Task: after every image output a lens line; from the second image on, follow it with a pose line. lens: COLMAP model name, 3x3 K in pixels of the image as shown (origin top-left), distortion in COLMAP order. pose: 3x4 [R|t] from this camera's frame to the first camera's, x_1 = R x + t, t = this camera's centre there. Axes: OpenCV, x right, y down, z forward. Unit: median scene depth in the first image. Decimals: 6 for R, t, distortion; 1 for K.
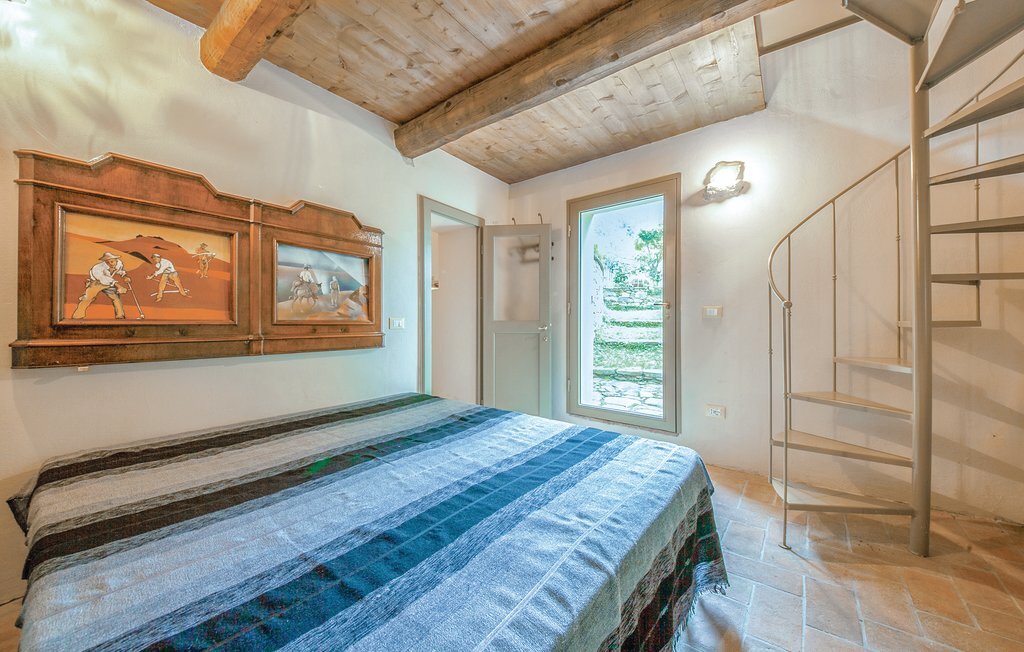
lens RADIAL K [[370.8, 0, 516.2], [0, 370.8, 322.5], [0, 0, 1]] dist [-0.009570, -0.001353]
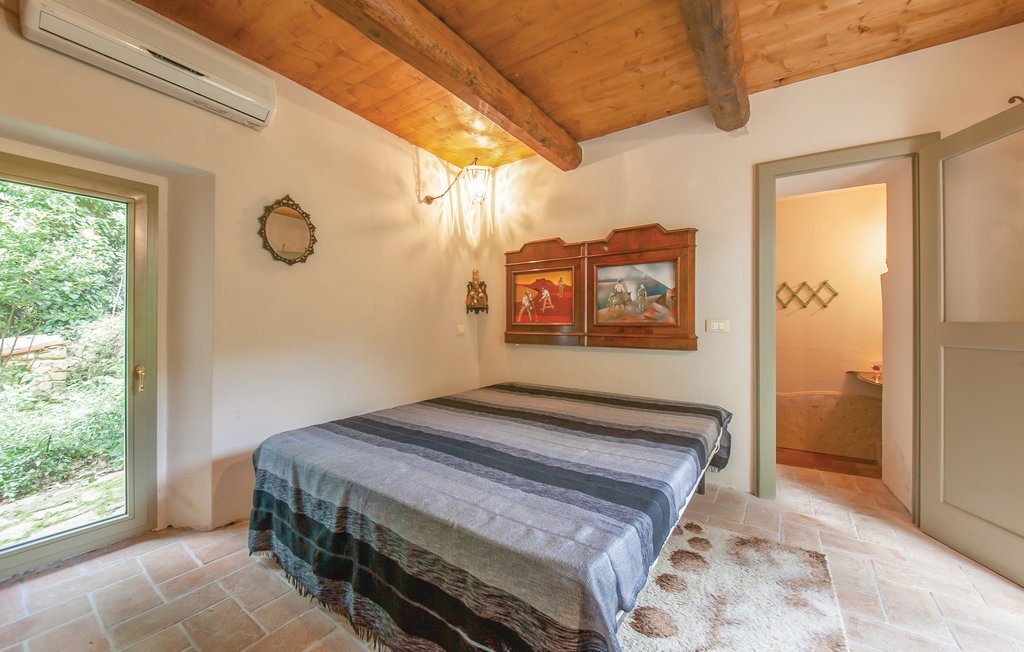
lens RADIAL K [[370.8, 0, 511.5], [0, 370.8, 324.7], [0, 0, 1]] dist [-0.009570, -0.001353]
pose [[0.033589, 0.009688, -0.999389, 0.723763], [0.003168, 0.999947, 0.009800, -0.013165], [0.999431, -0.003496, 0.033556, 0.619791]]
